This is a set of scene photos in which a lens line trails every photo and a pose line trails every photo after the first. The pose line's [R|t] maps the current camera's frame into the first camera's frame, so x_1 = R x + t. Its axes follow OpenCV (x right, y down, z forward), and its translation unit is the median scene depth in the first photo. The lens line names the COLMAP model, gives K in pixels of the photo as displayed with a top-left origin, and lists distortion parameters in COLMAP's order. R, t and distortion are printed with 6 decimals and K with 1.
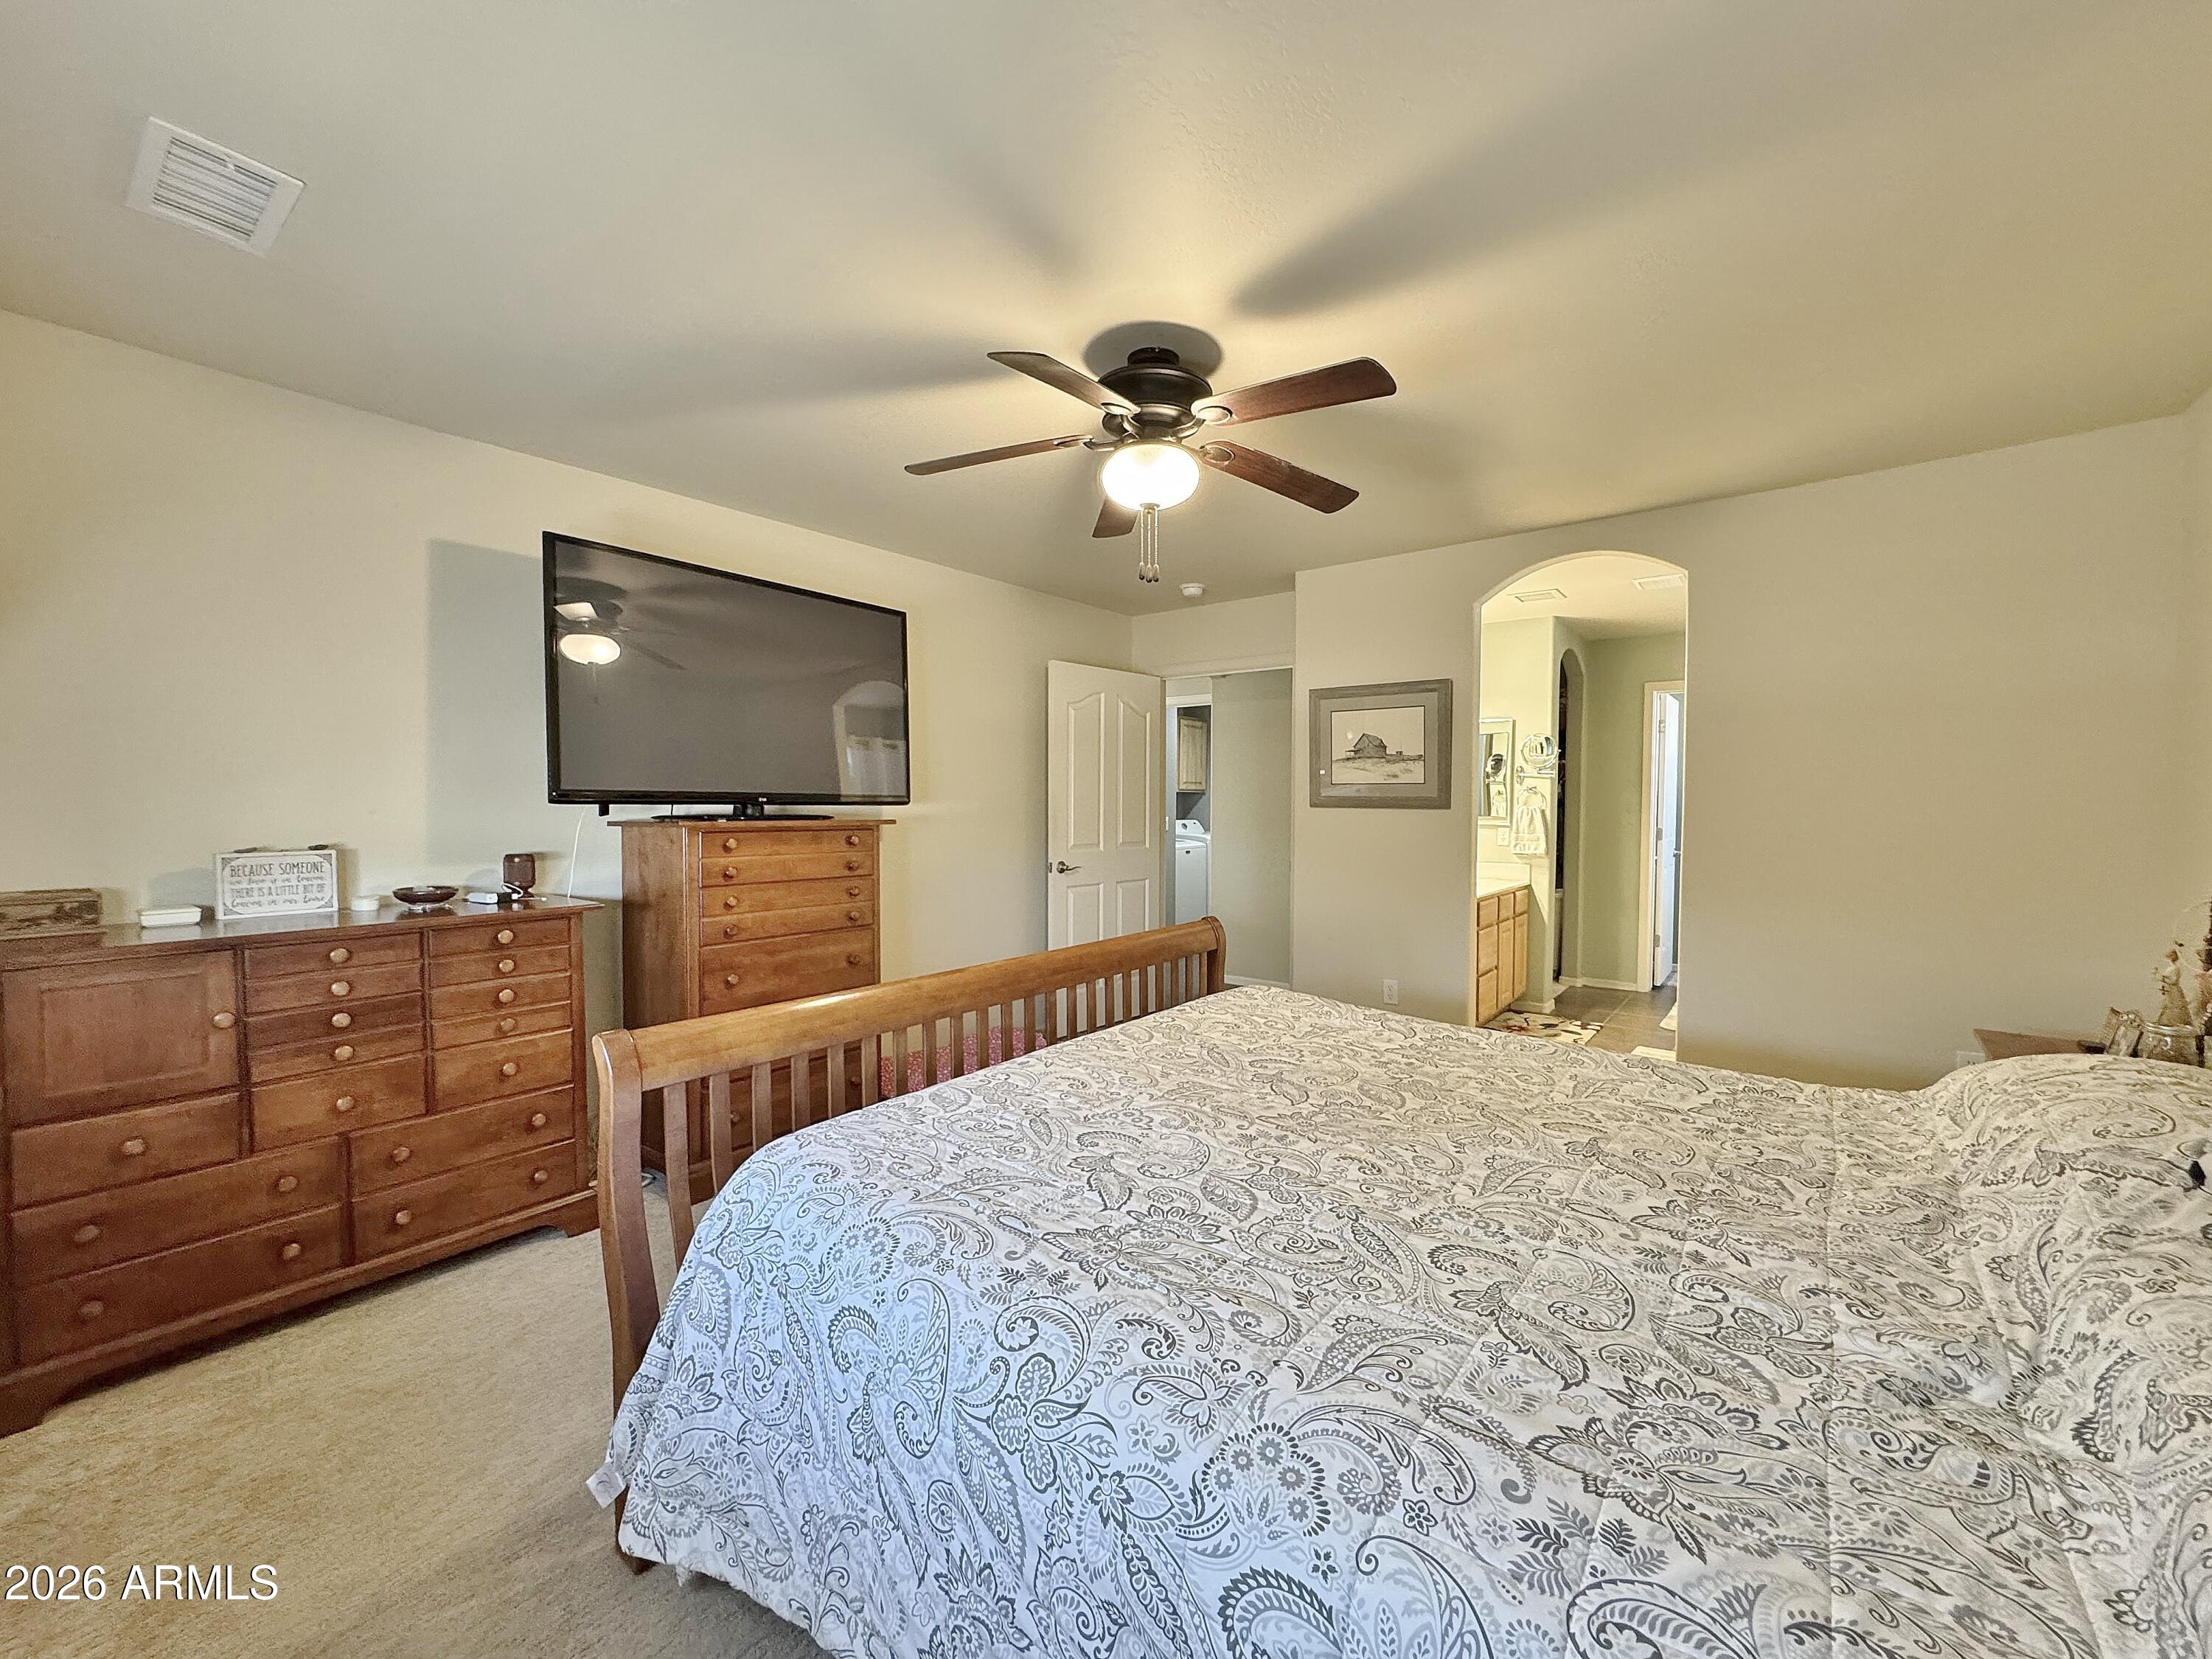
lens RADIAL K [[891.5, 0, 1107.6], [0, 891.5, 824.5], [0, 0, 1]] dist [-0.003367, 0.000057]
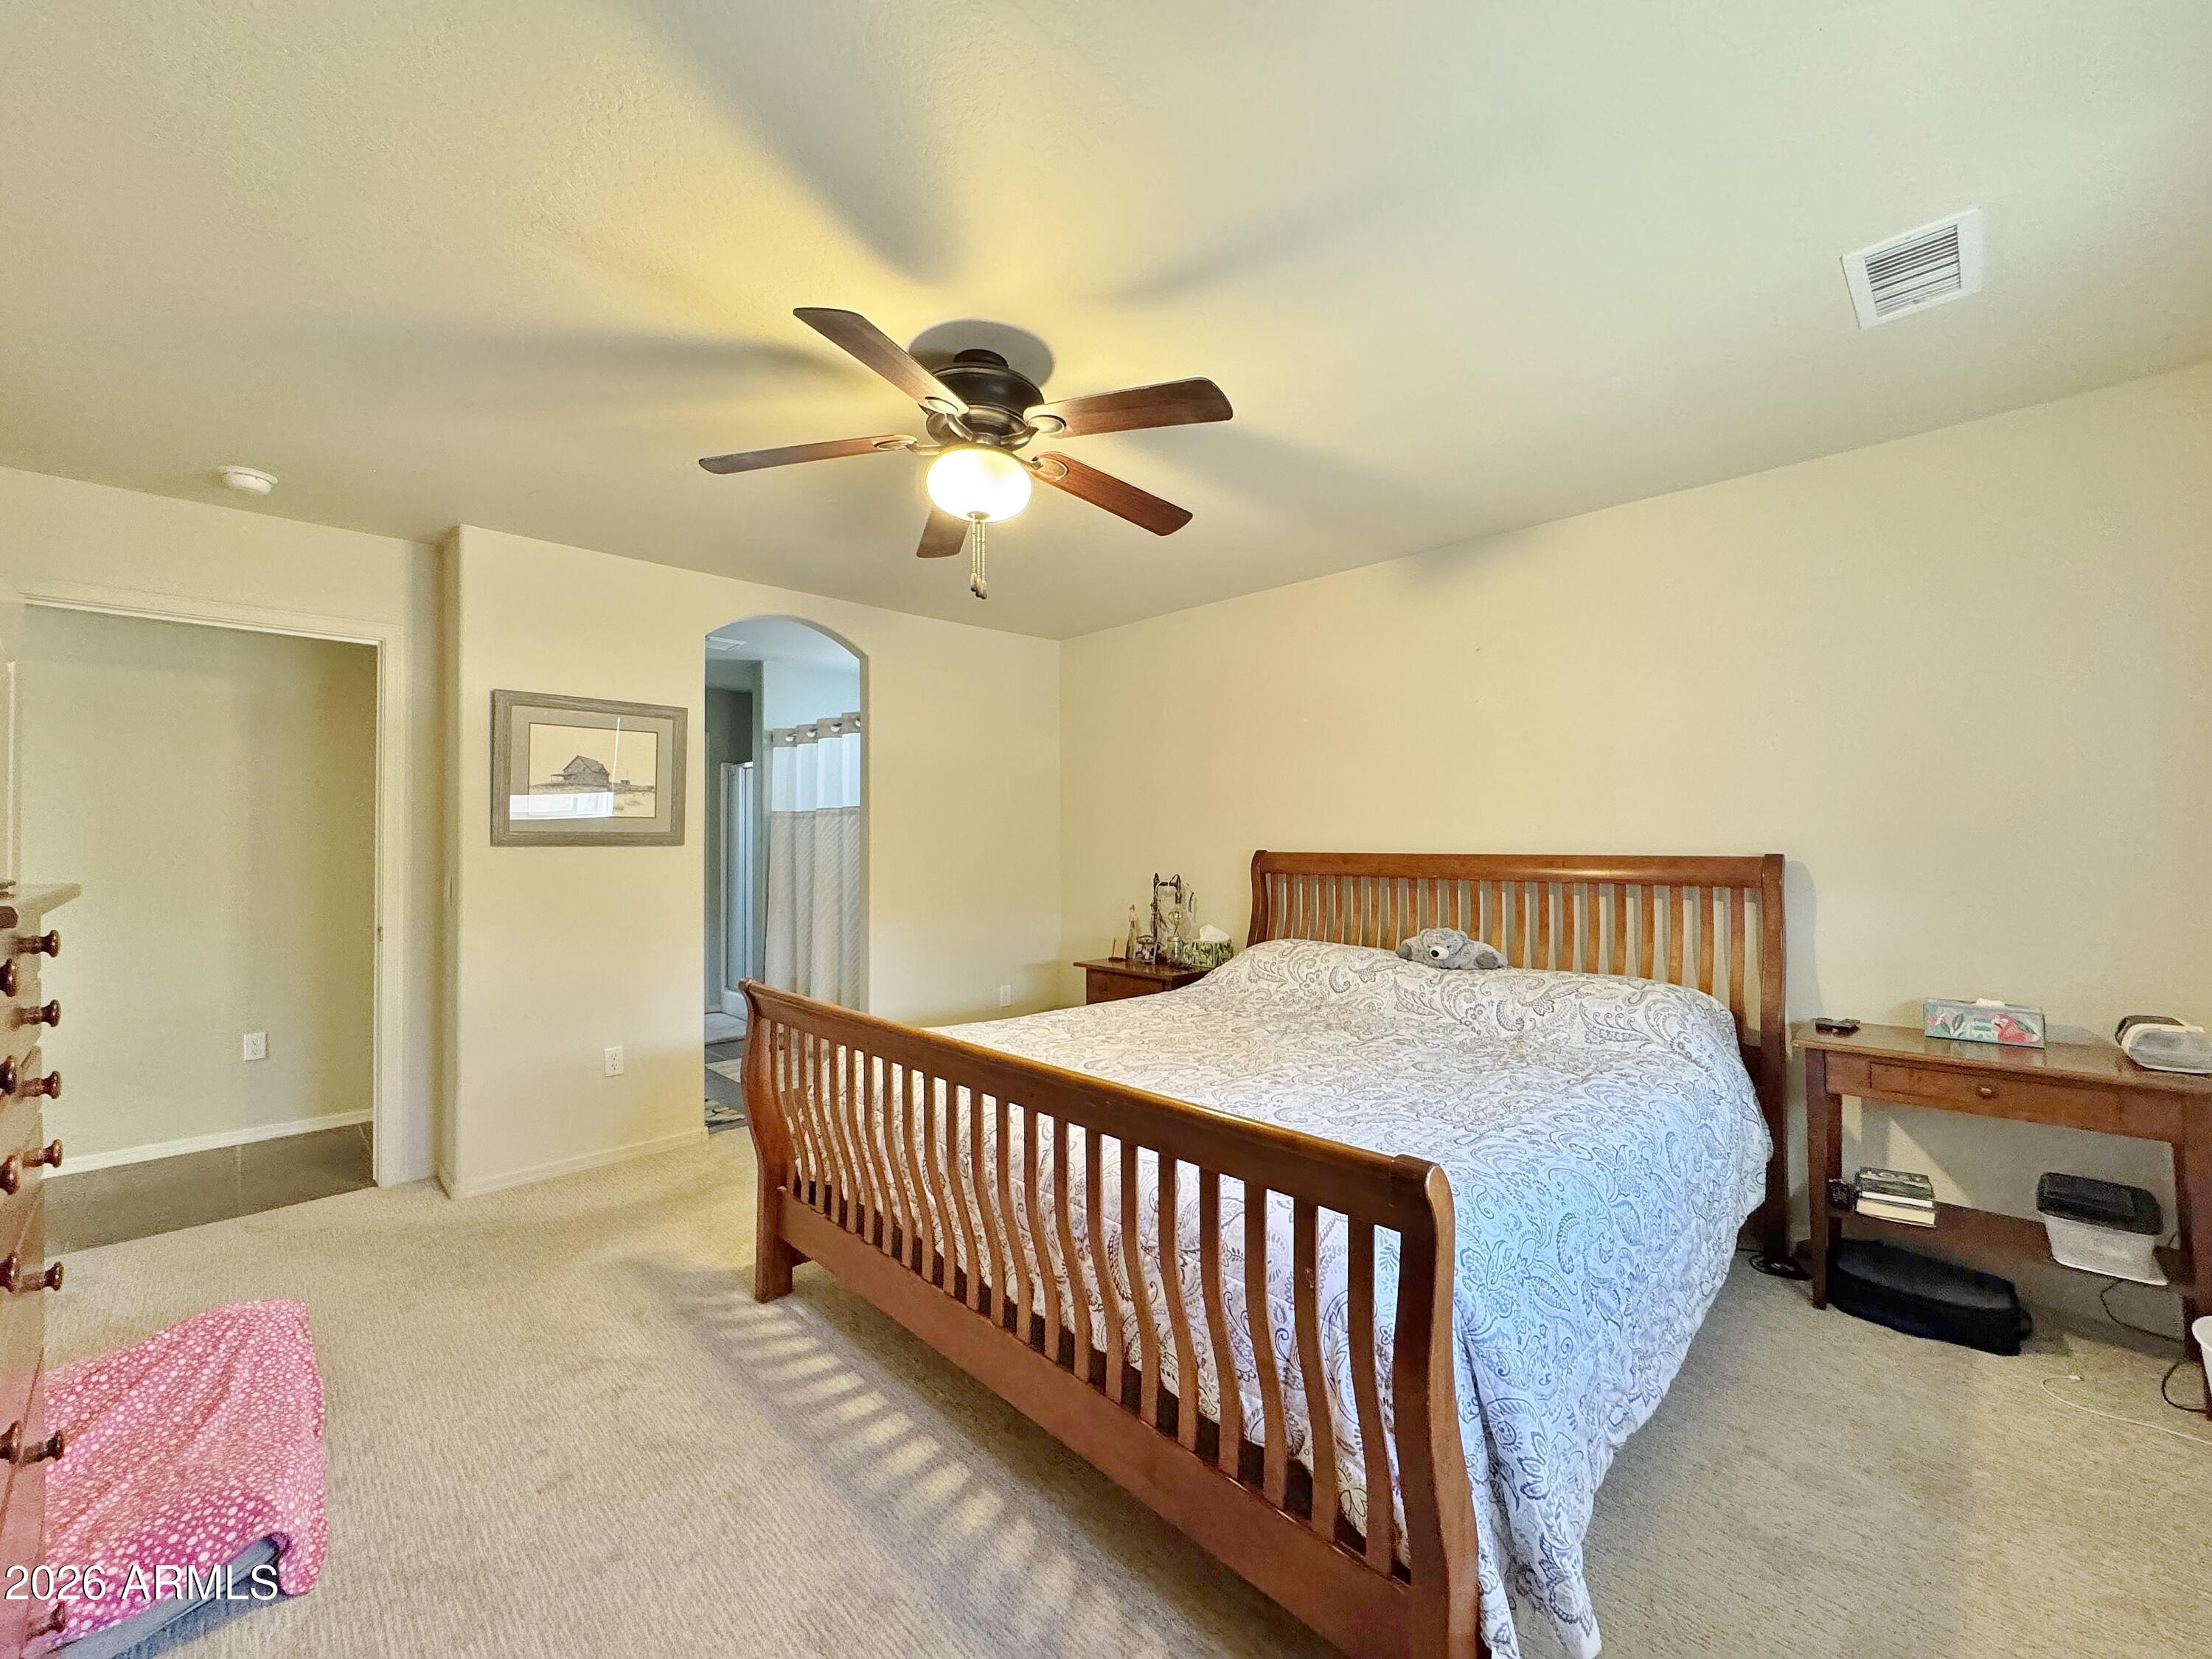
lens RADIAL K [[891.5, 0, 1125.8], [0, 891.5, 843.2], [0, 0, 1]] dist [-0.003367, 0.000057]
pose [[0.123380, -0.020076, 0.992156, -0.800915], [0.038966, 0.999122, 0.015372, -0.025148], [-0.991594, 0.036764, 0.124054, 0.704641]]
